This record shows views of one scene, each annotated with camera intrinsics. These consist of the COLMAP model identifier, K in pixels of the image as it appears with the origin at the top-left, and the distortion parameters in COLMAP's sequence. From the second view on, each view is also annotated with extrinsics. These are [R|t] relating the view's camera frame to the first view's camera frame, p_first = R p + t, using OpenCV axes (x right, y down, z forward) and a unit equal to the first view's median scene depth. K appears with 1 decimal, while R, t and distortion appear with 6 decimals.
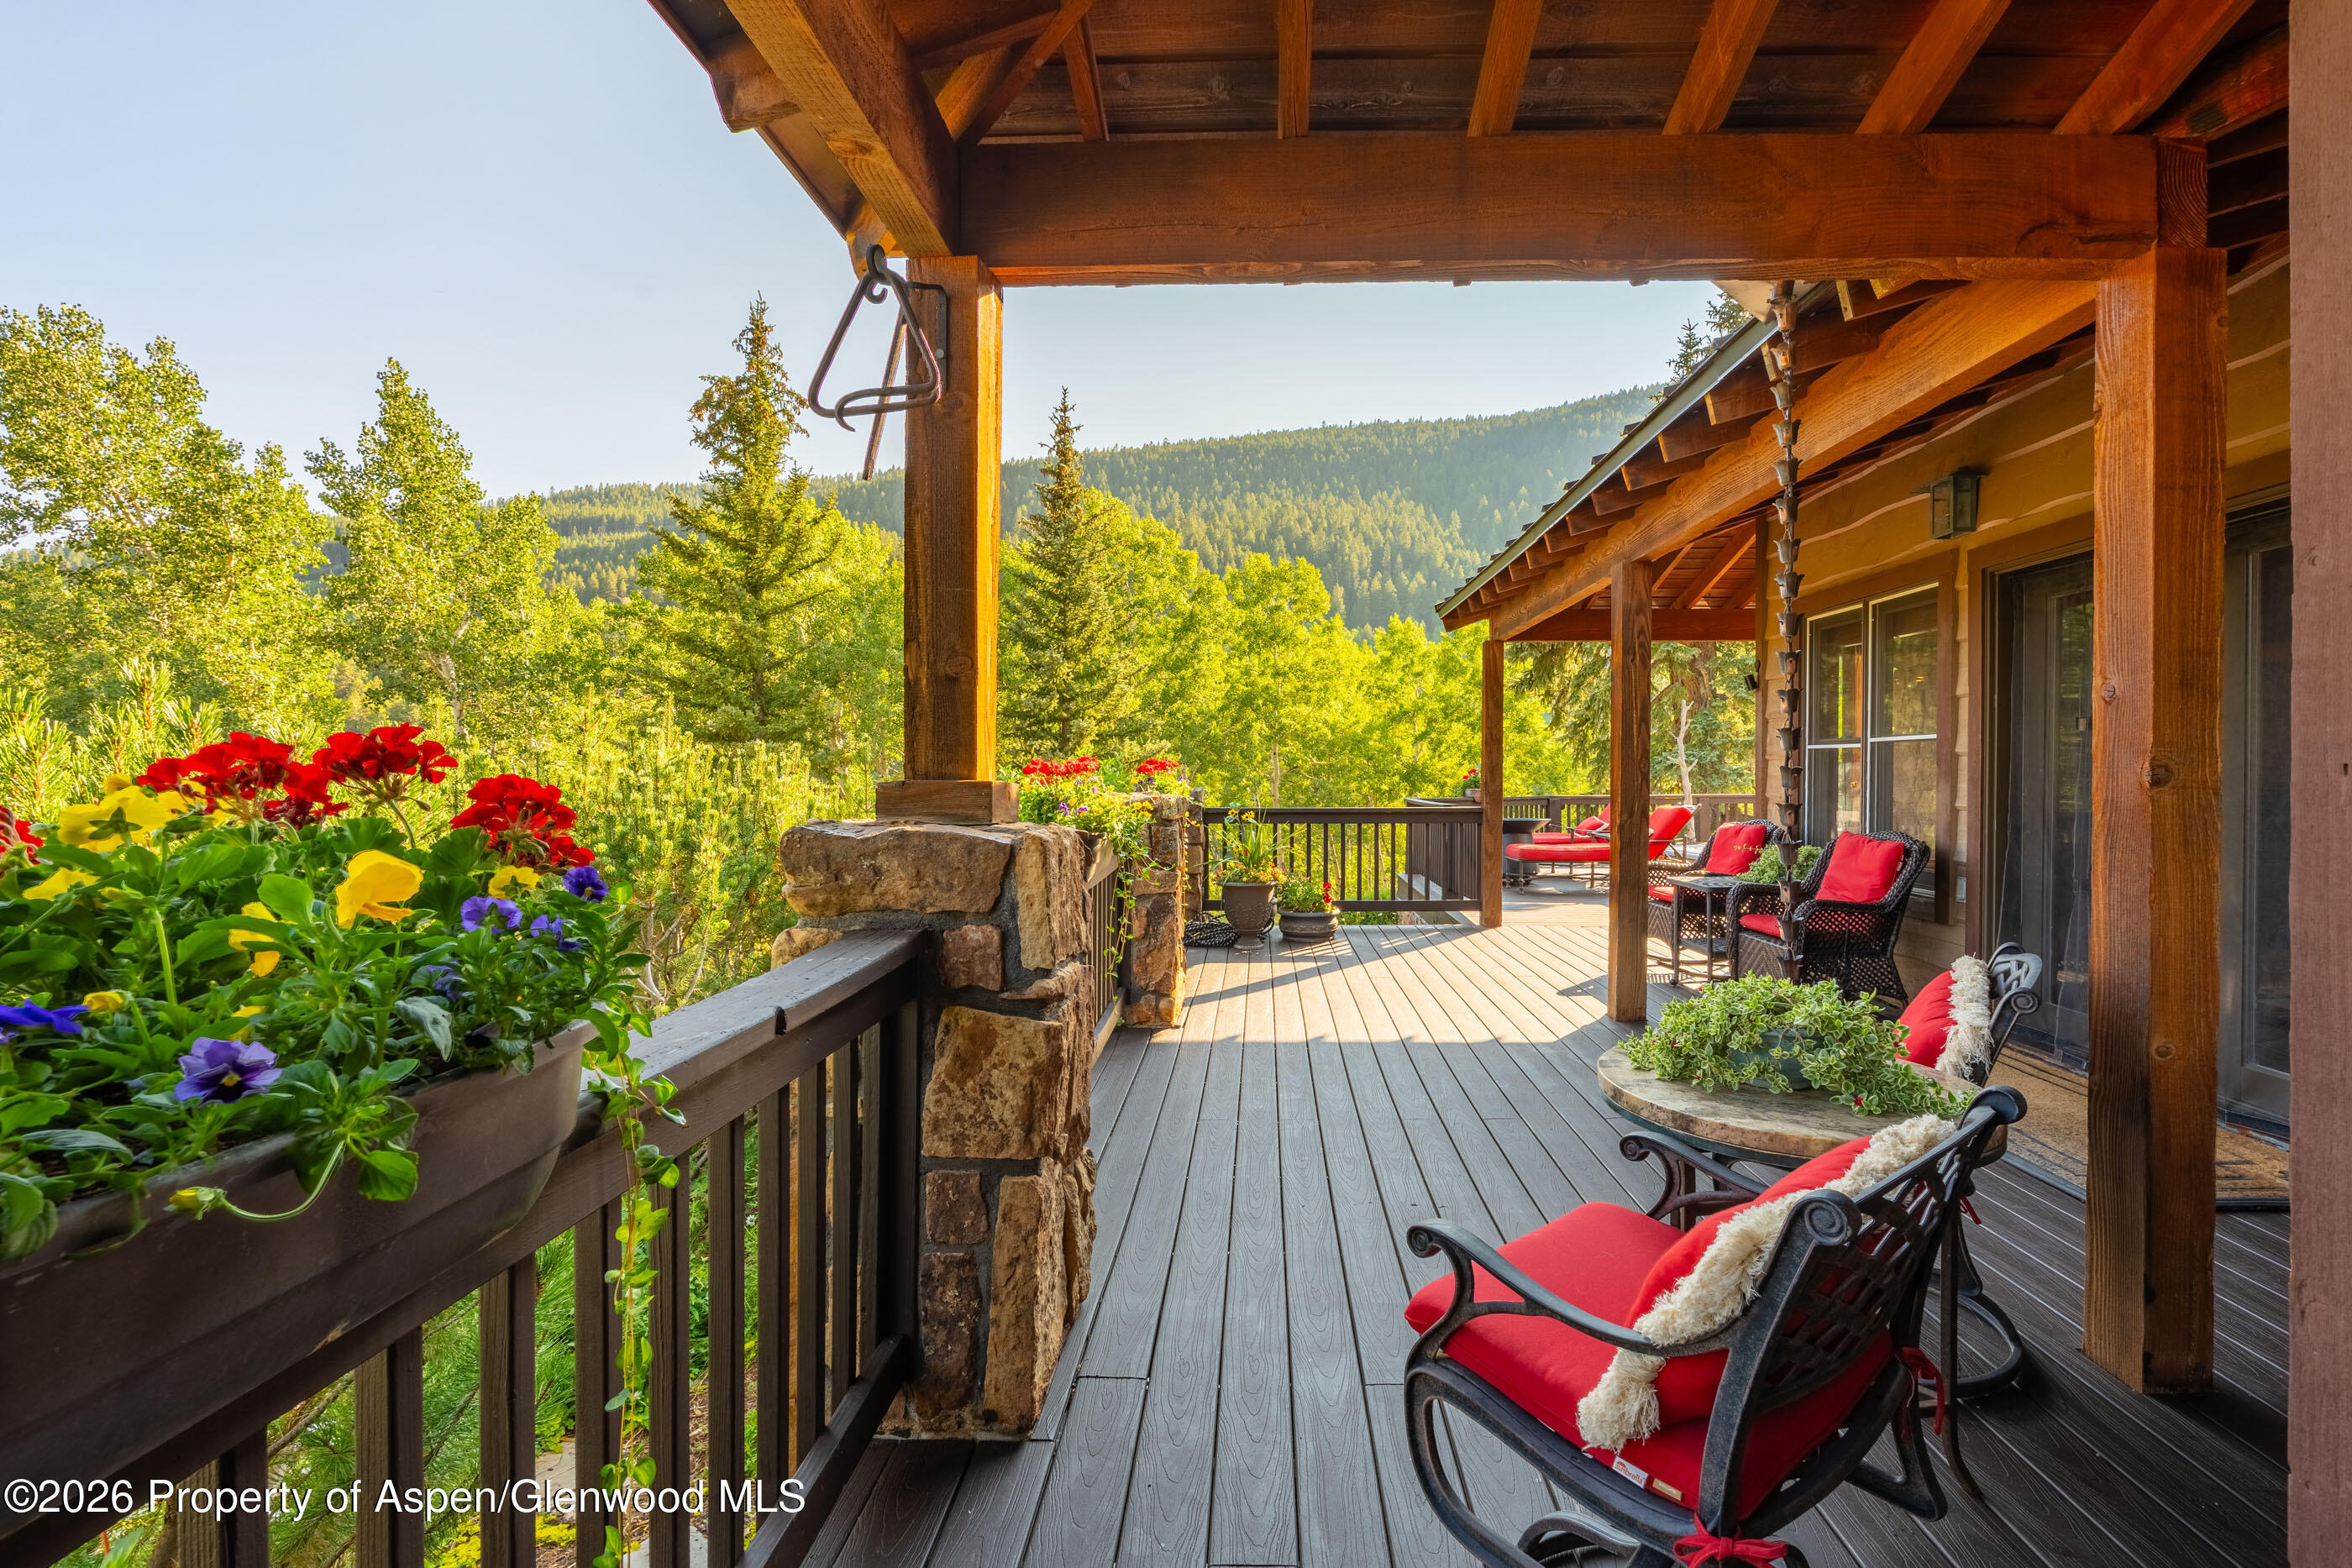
lens RADIAL K [[1040.7, 0, 1254.9], [0, 1040.7, 758.3], [0, 0, 1]] dist [-0.009684, 0.002205]
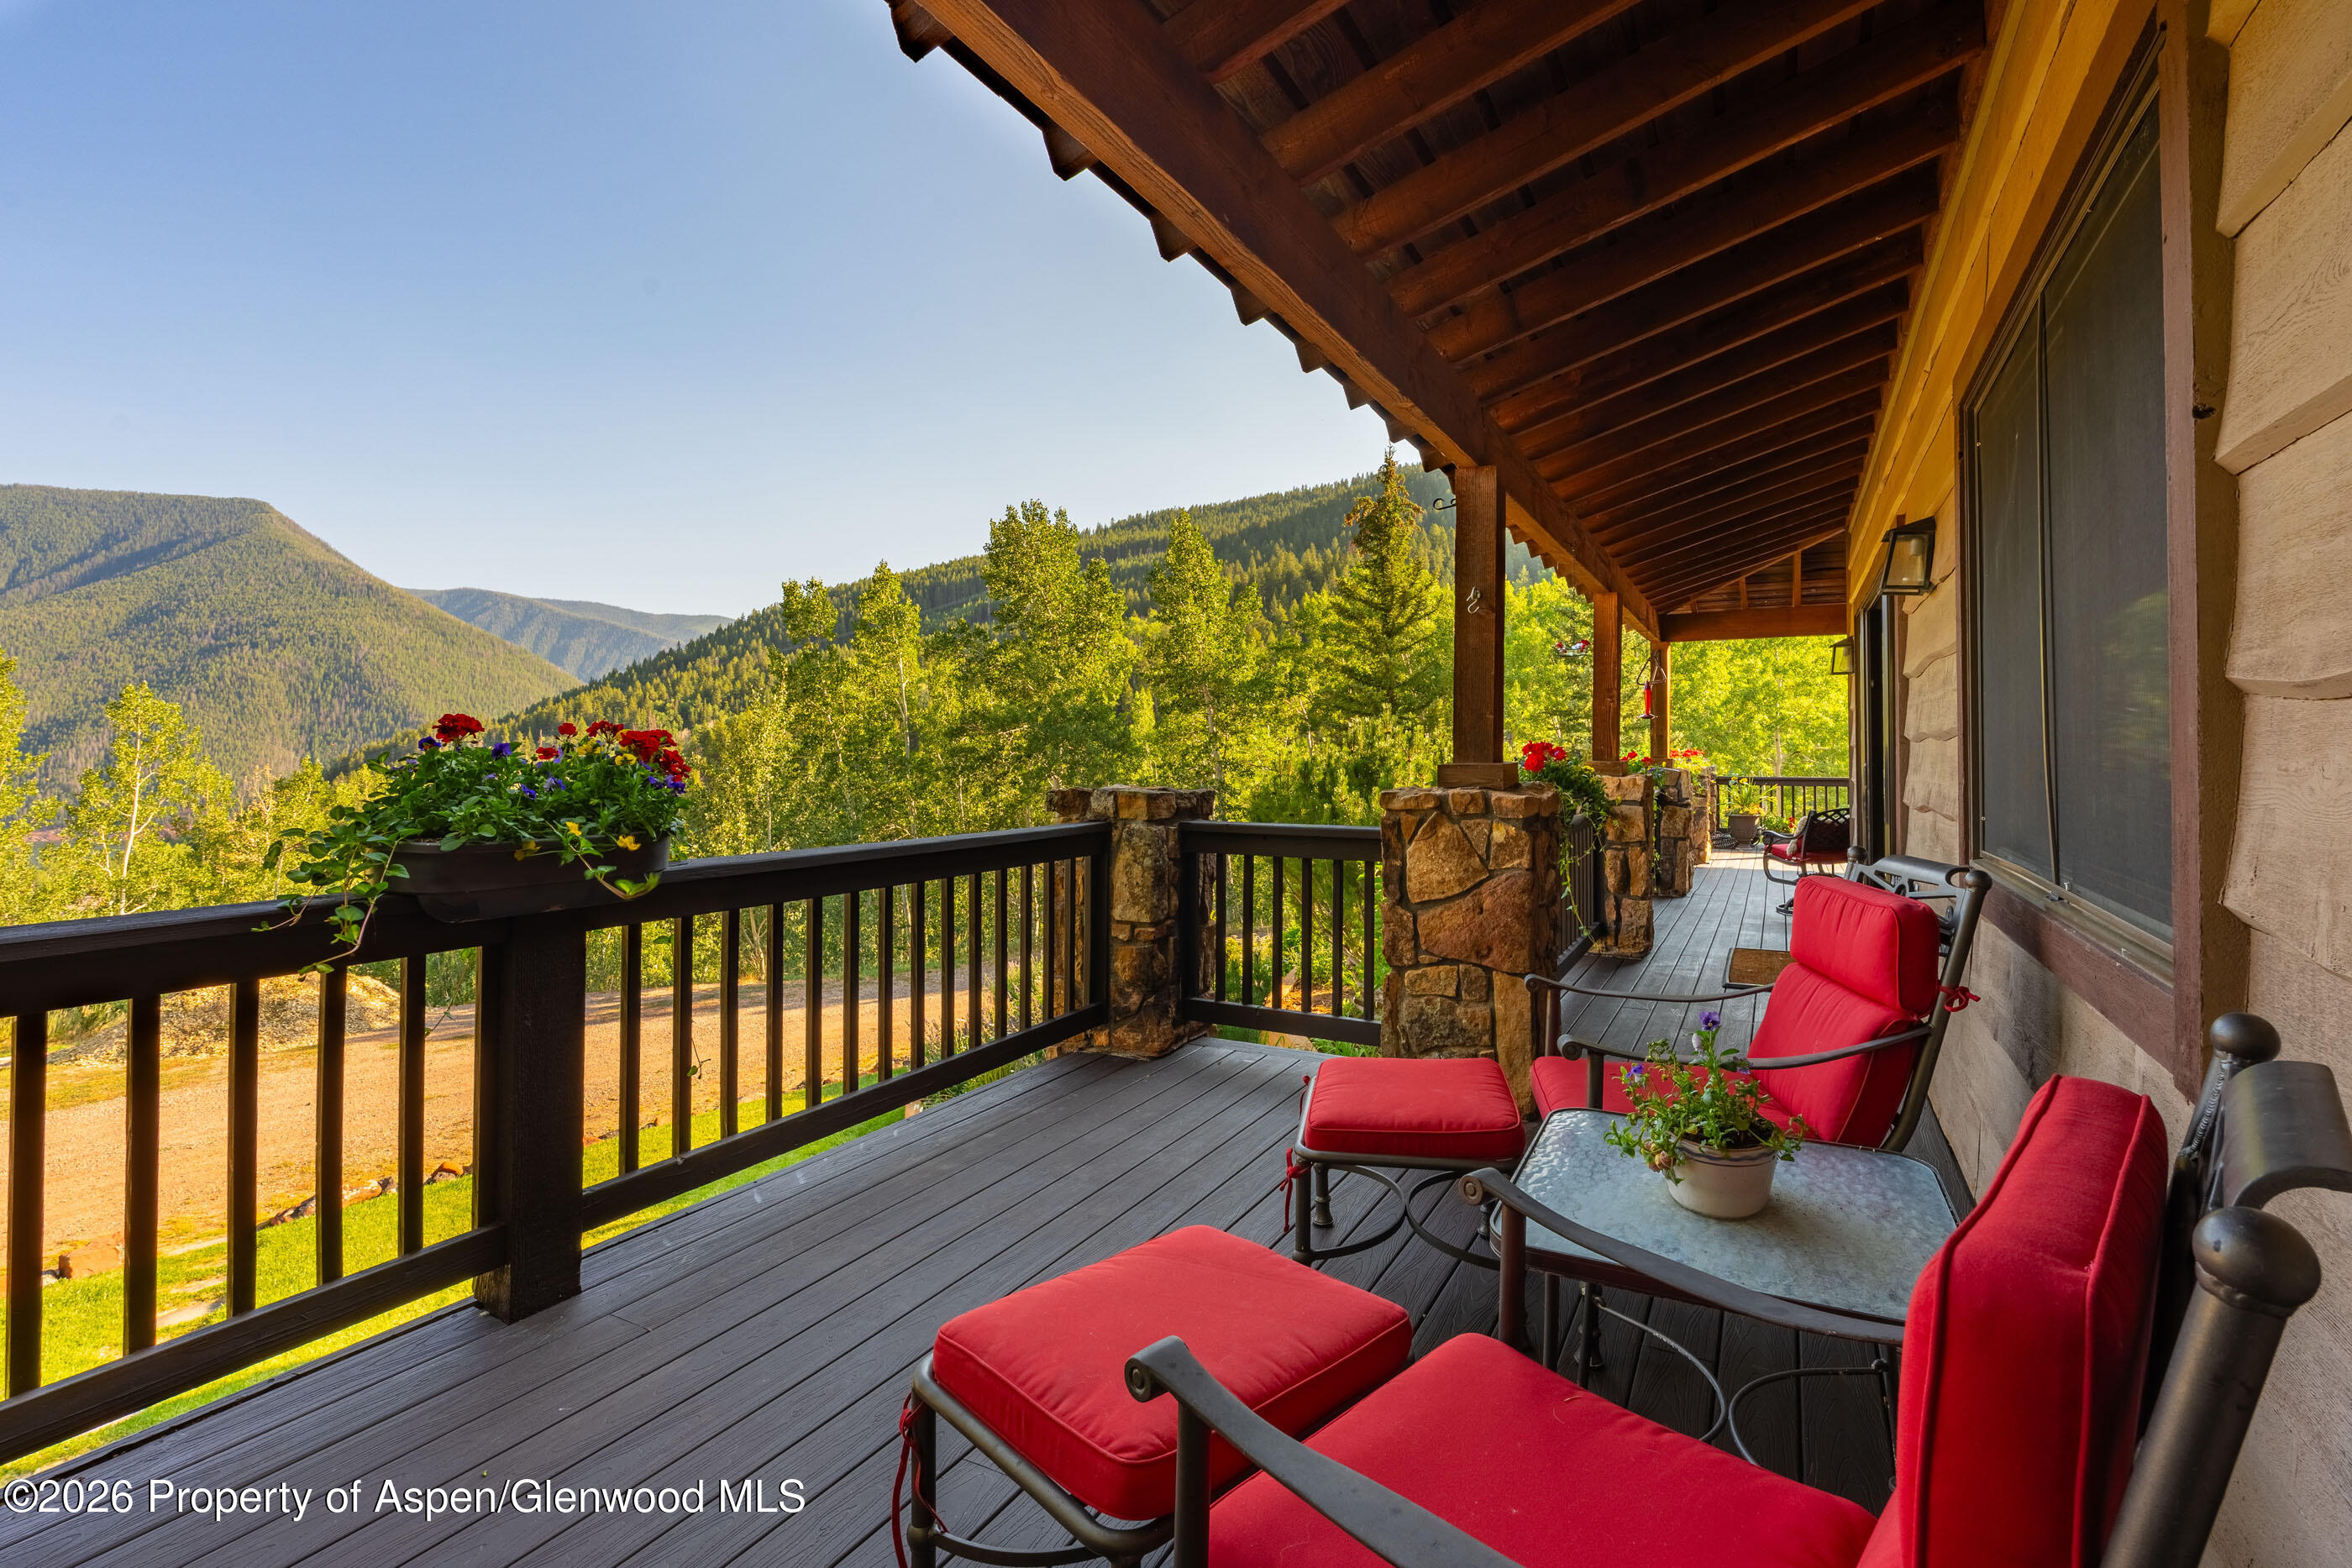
lens RADIAL K [[1040.7, 0, 1238.1], [0, 1040.7, 730.6], [0, 0, 1]] dist [-0.009684, 0.002205]
pose [[0.891804, -0.006647, -0.452374, 0.009694], [0.001847, 0.999937, -0.011051, -0.004564], [0.452419, 0.009020, 0.891760, -0.365401]]
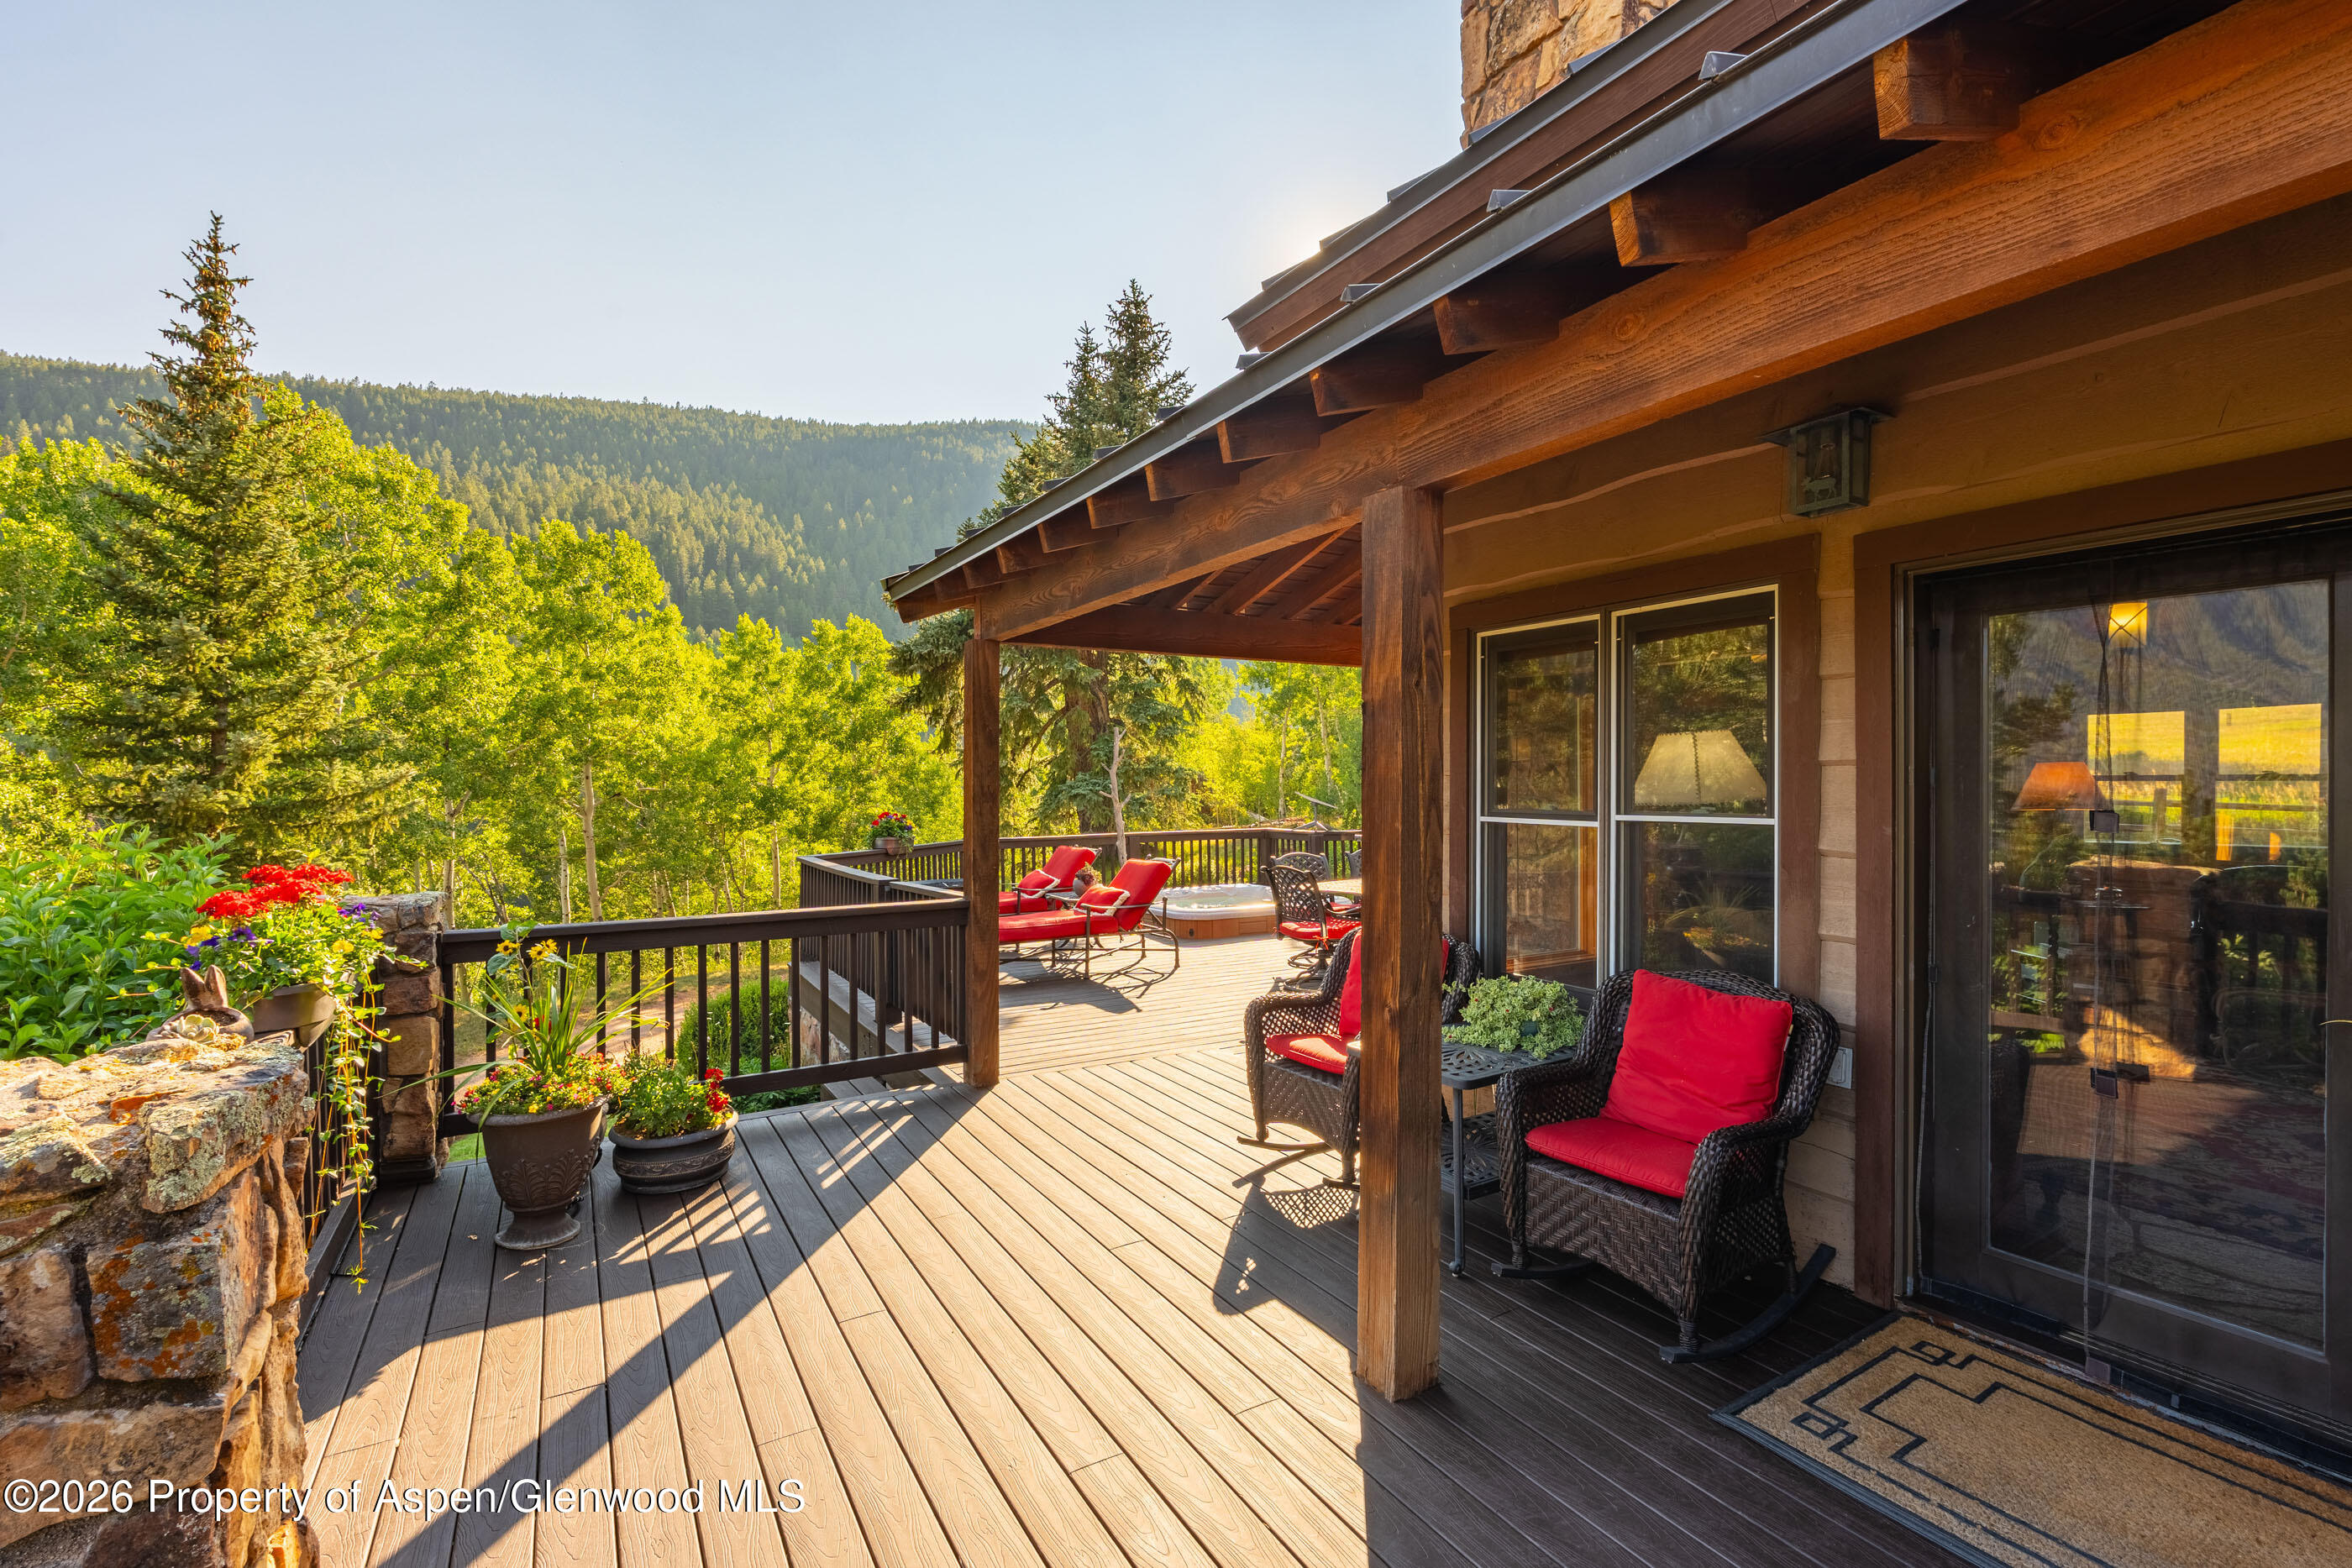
lens RADIAL K [[1040.7, 0, 1167.9], [0, 1040.7, 788.2], [0, 0, 1]] dist [-0.009684, 0.002205]
pose [[0.862123, -0.004736, 0.506677, 0.000229], [-0.002744, 0.999898, 0.014015, -0.011236], [-0.506692, -0.013473, 0.862022, 0.140058]]
